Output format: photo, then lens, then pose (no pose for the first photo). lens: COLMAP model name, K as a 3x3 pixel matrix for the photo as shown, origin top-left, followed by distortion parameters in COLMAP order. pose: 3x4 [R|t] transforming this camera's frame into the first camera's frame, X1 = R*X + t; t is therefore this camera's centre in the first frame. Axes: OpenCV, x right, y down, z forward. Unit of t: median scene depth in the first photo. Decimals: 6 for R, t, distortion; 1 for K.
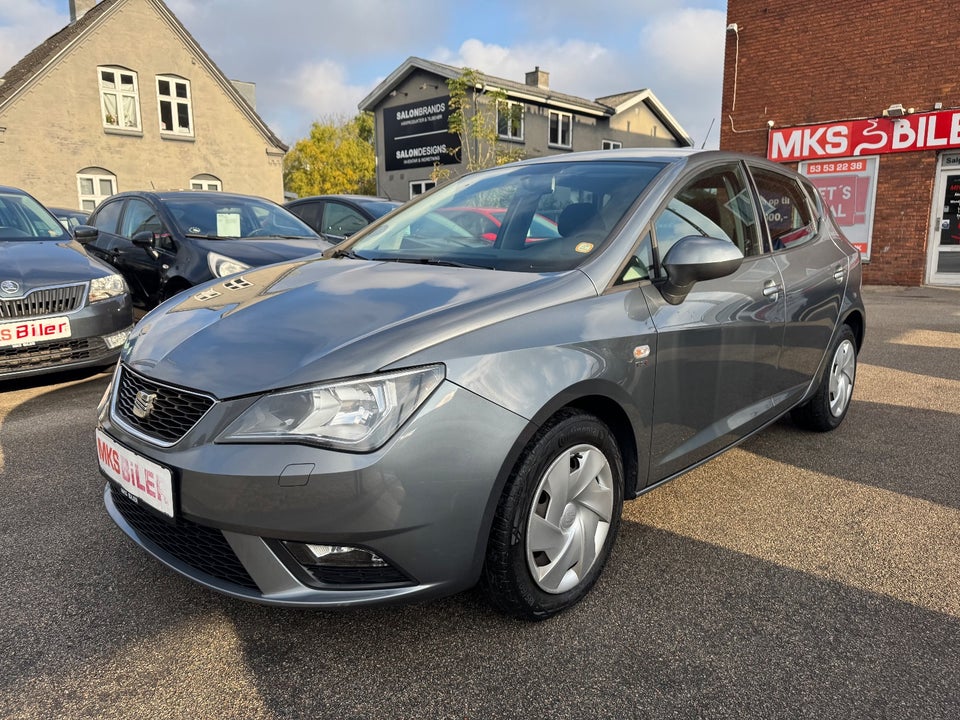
lens RADIAL K [[689.6, 0, 480.0], [0, 689.6, 360.0], [0, 0, 1]] dist [-0.011431, -0.000224]
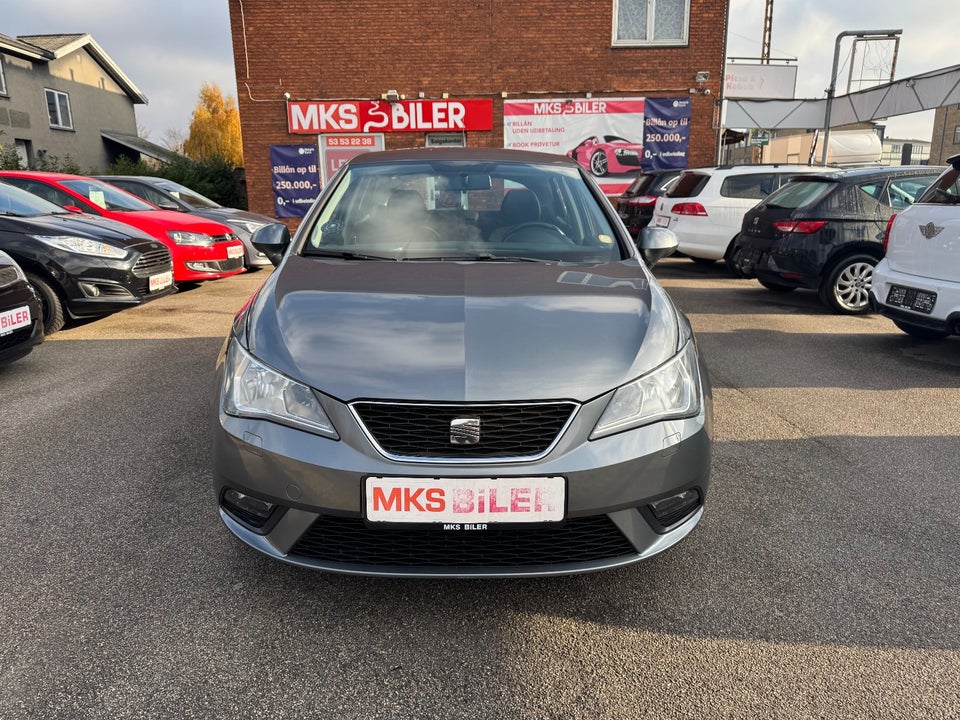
lens RADIAL K [[689.6, 0, 480.0], [0, 689.6, 360.0], [0, 0, 1]] dist [-0.011431, -0.000224]
pose [[0.710723, -0.164837, 0.683887, -0.164810], [0.127484, 0.986243, 0.105227, -0.019313], [-0.691824, 0.012397, 0.721959, 0.043426]]
